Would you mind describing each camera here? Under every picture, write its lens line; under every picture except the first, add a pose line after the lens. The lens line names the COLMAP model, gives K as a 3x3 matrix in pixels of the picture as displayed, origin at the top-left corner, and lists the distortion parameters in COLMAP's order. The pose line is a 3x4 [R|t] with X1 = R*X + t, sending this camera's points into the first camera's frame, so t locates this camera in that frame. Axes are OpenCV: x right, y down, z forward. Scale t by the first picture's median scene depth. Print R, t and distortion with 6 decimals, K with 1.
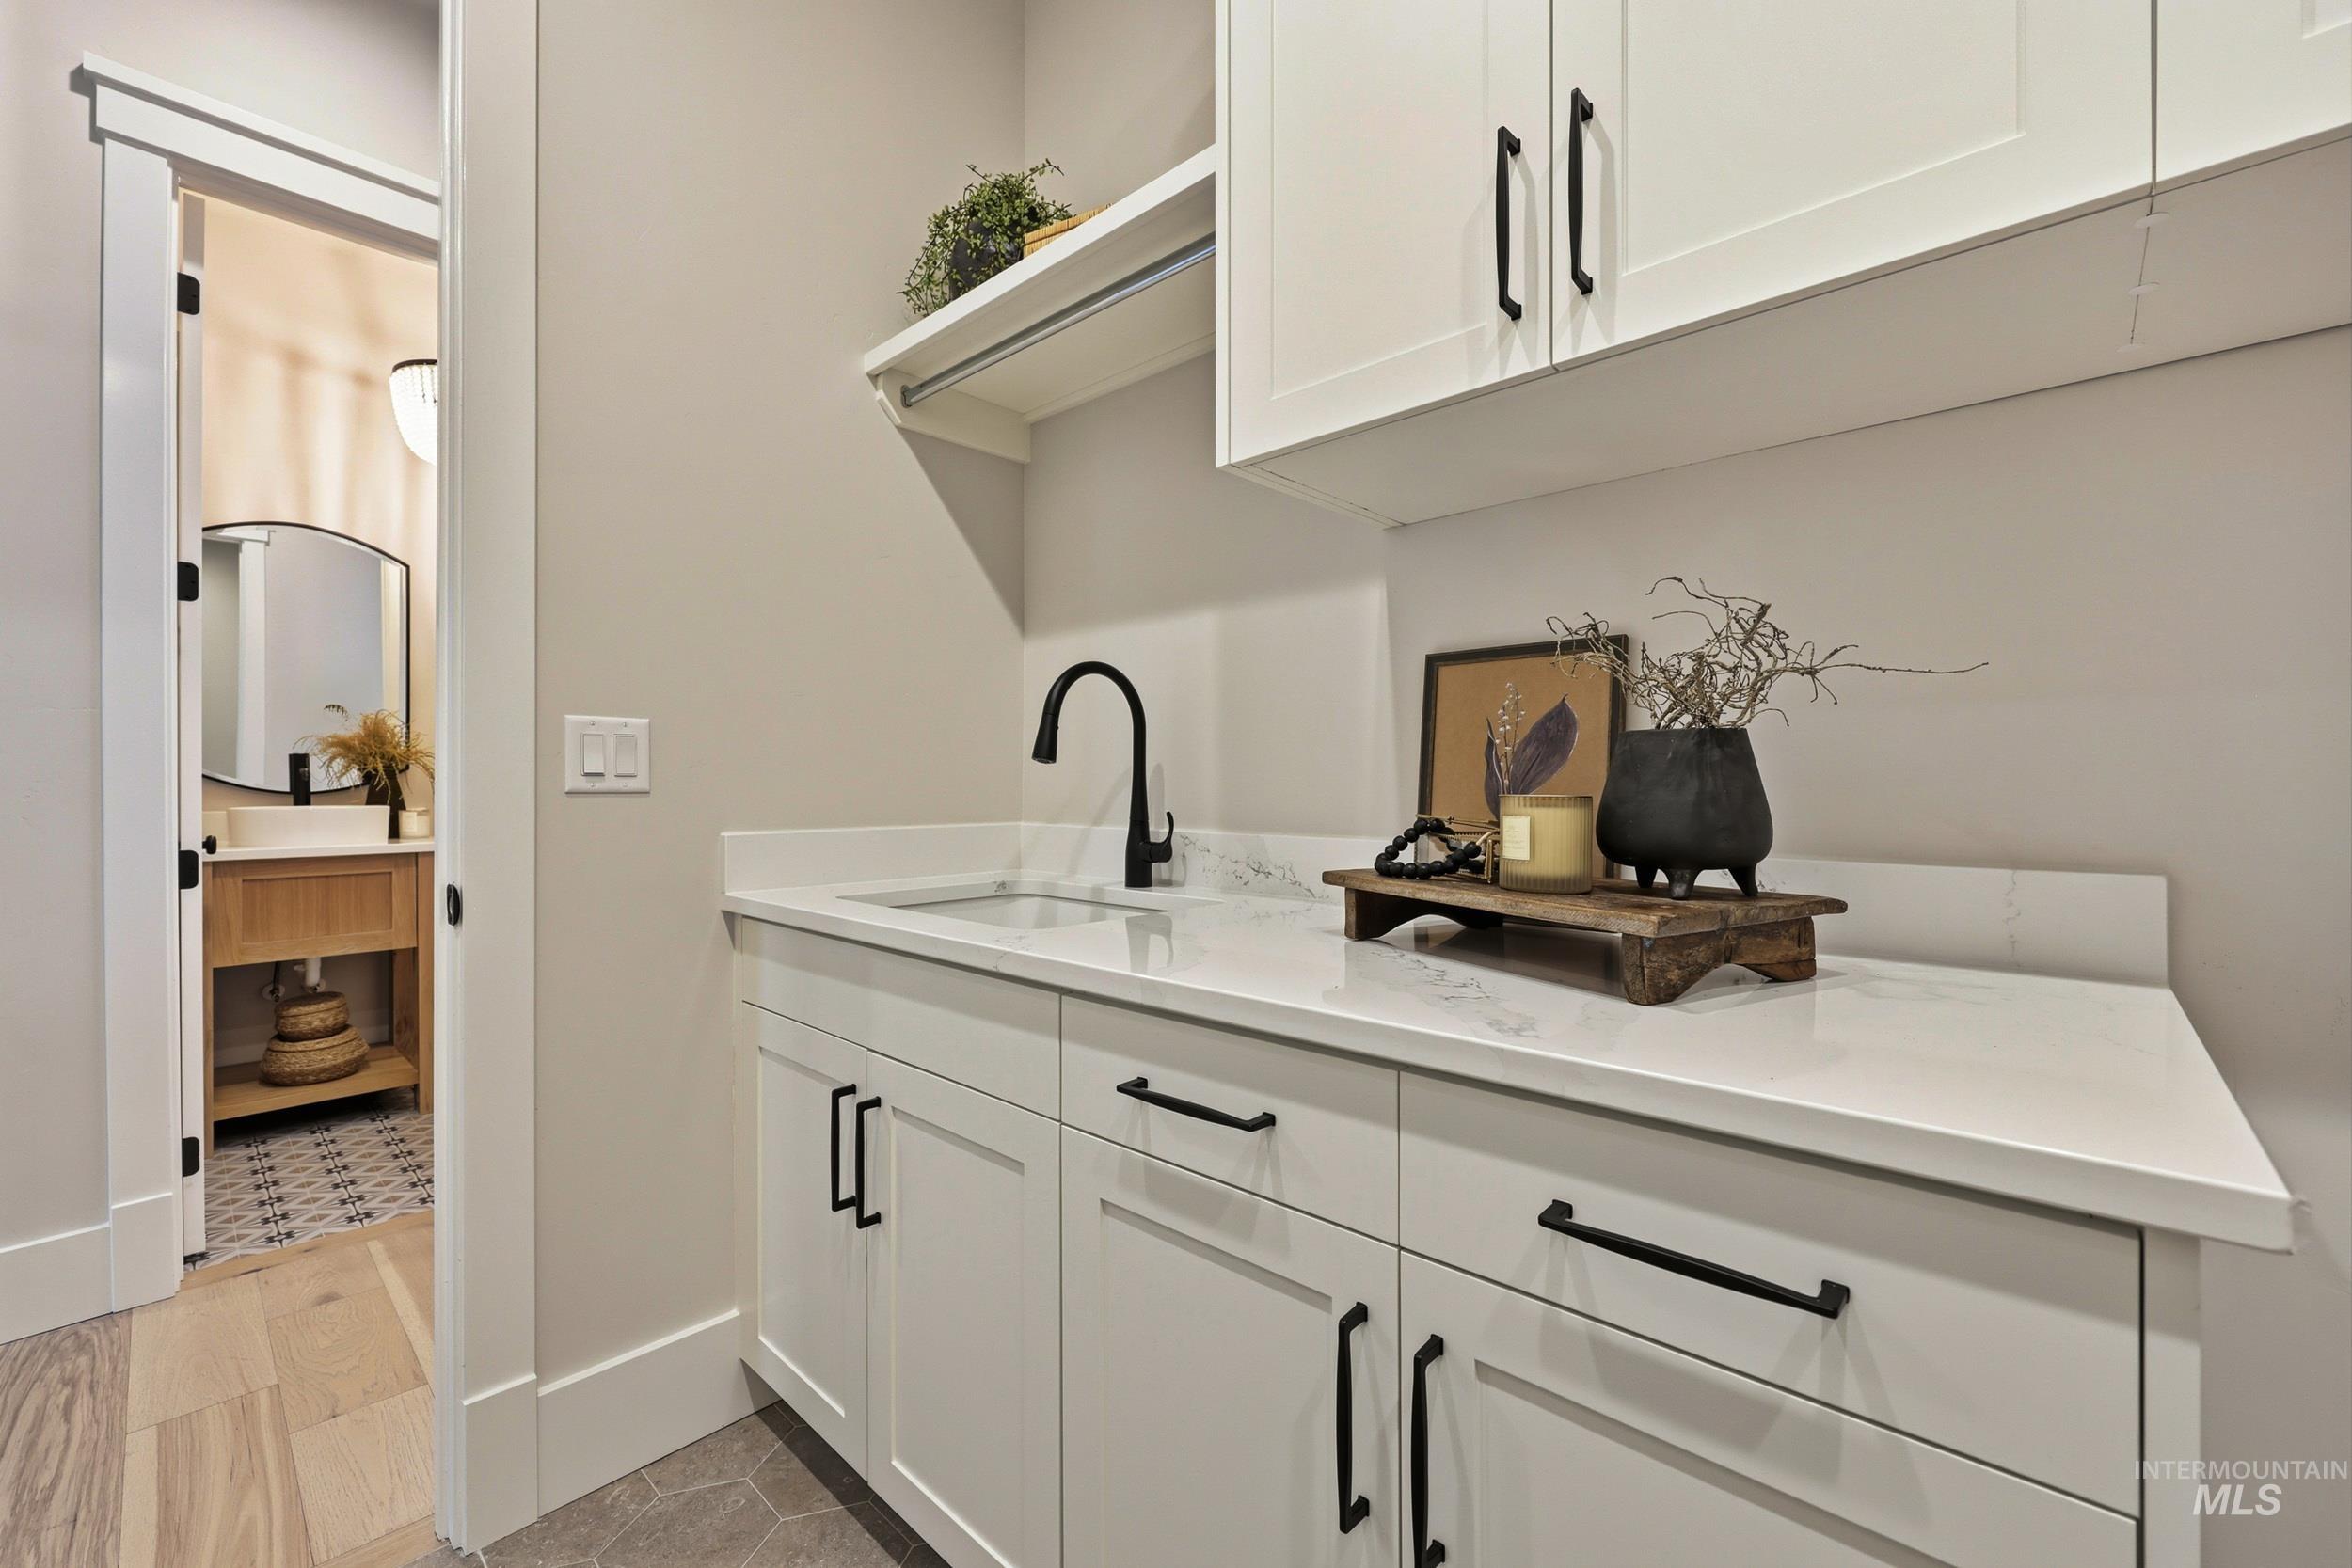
lens RADIAL K [[943.9, 0, 1176.0], [0, 943.9, 784.0], [0, 0, 1]] dist [-0.001256, -0.000228]
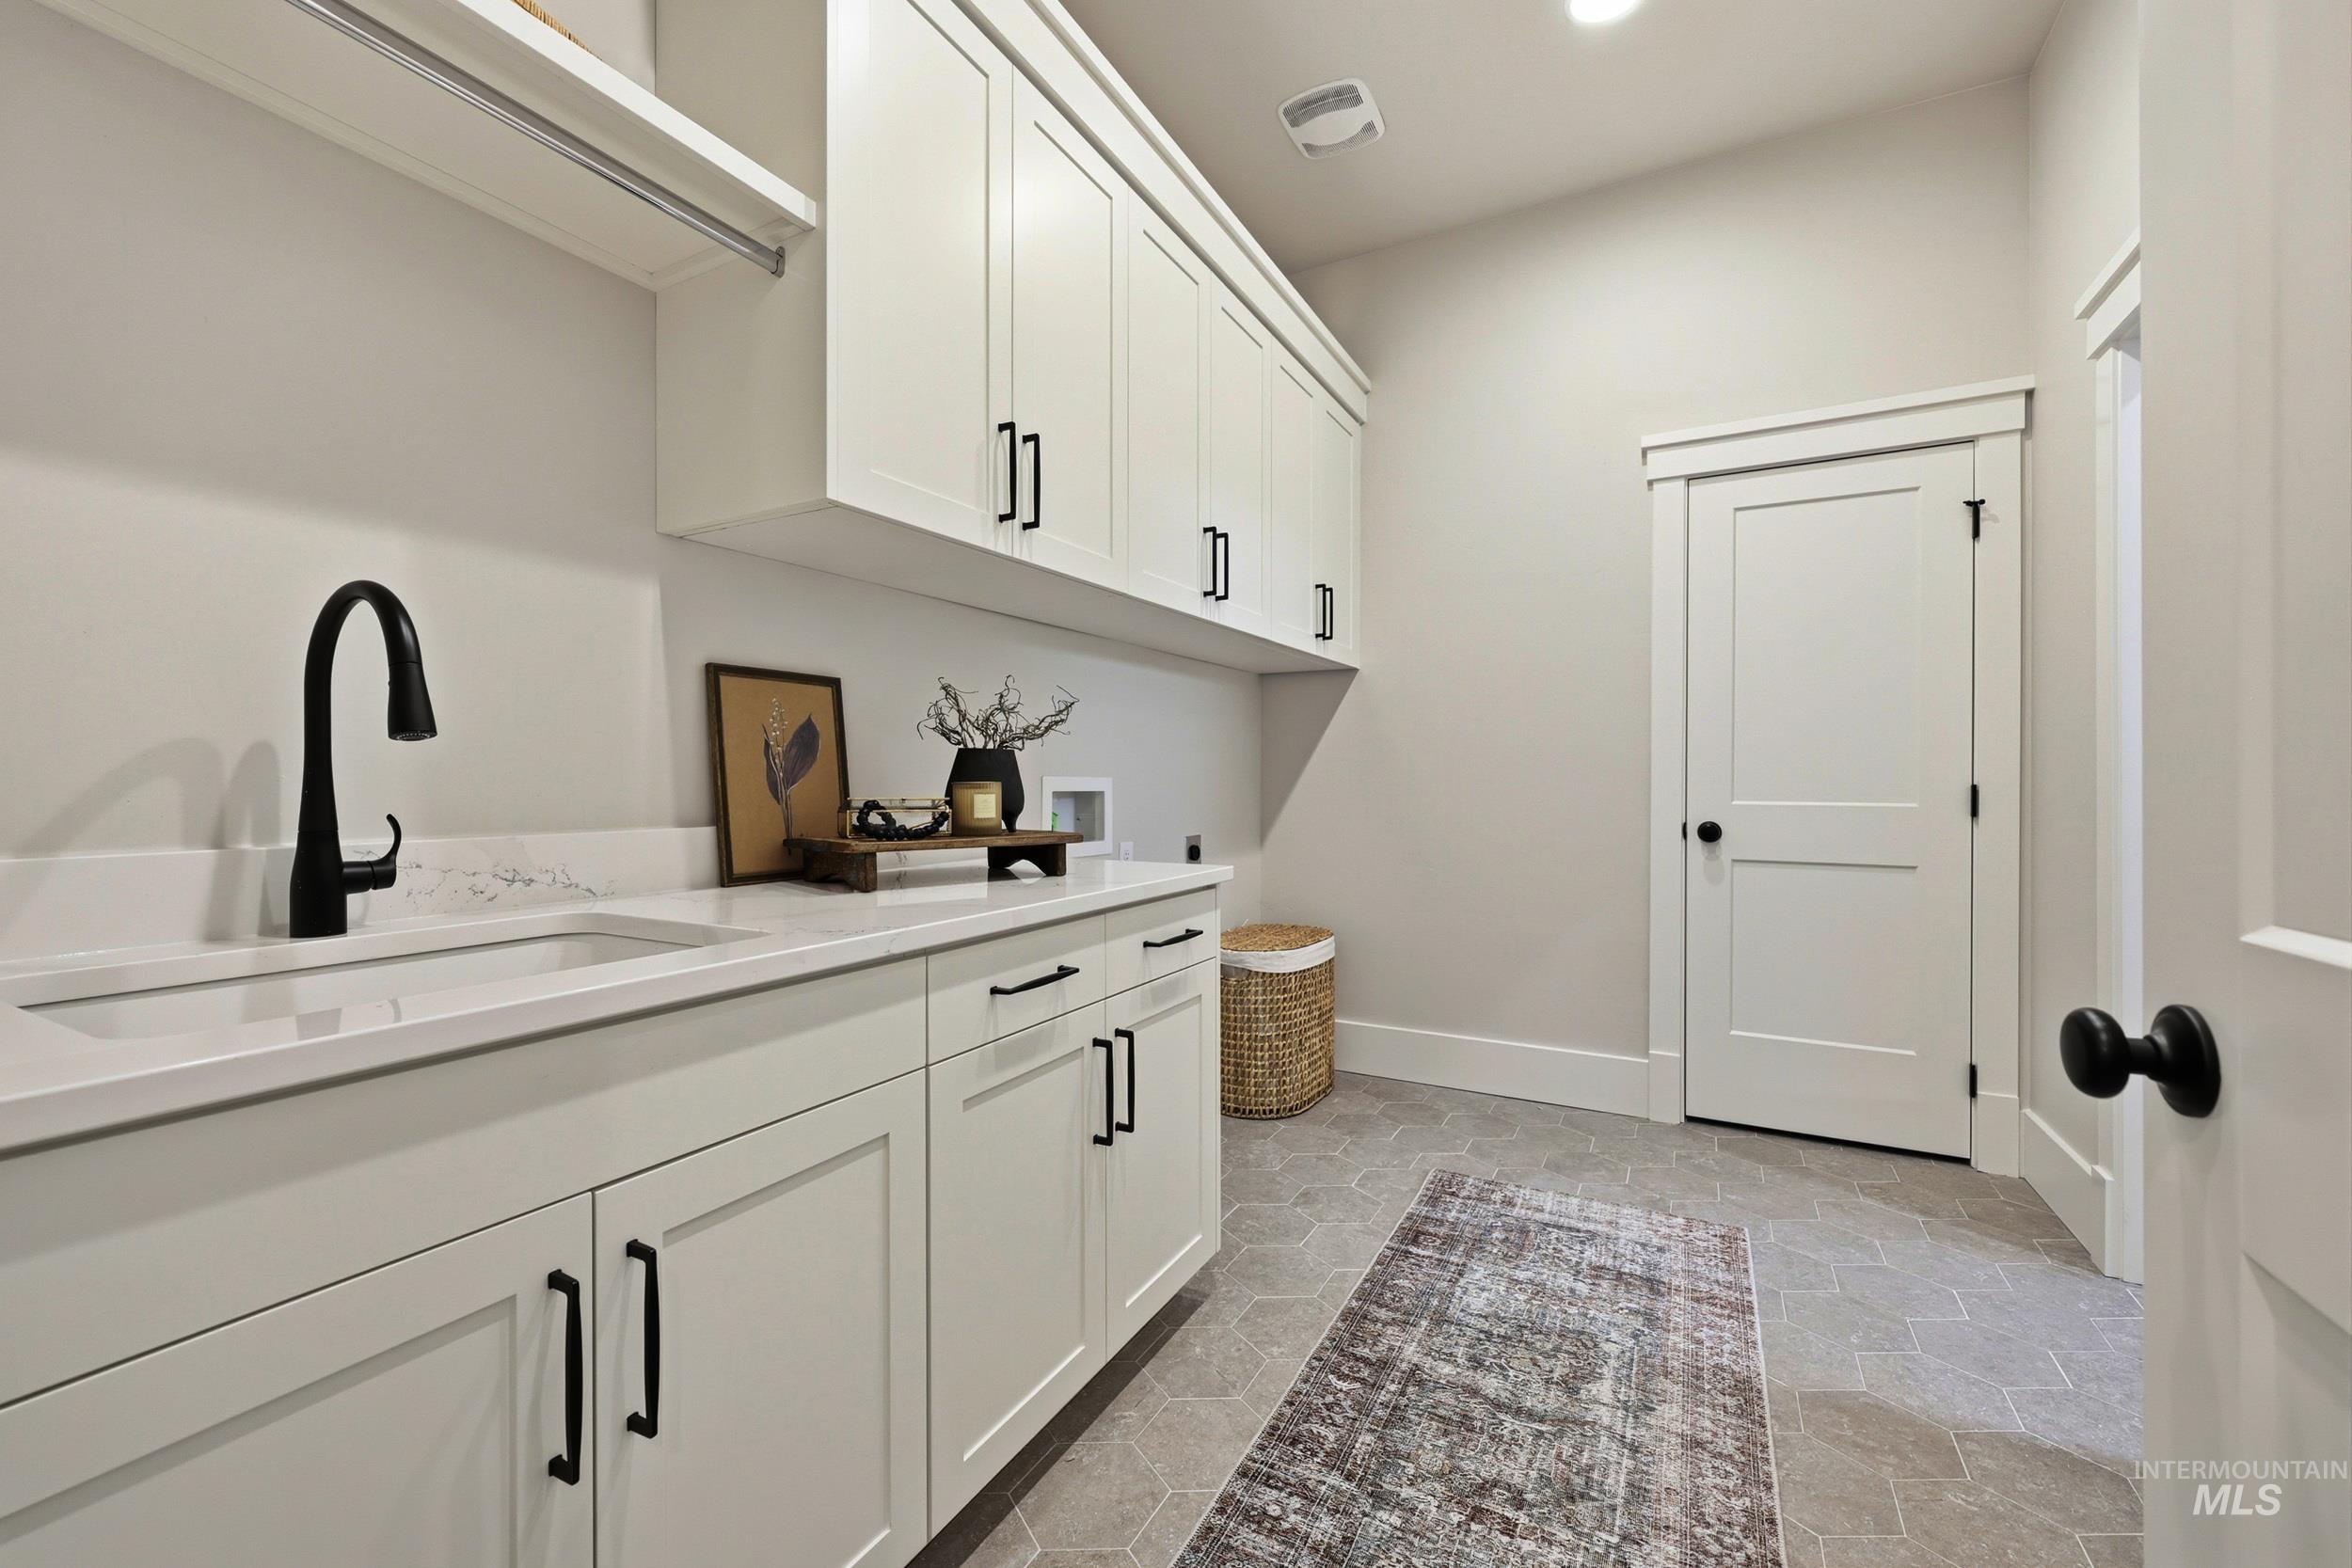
lens RADIAL K [[946.4, 0, 1174.1], [0, 946.4, 772.6], [0, 0, 1]] dist [-0.000633, -0.000271]
pose [[-0.241066, 0.006361, 0.970488, -1.103027], [-0.000471, 0.999978, -0.006671, 0.003942], [-0.970509, -0.002065, -0.241057, 0.819482]]
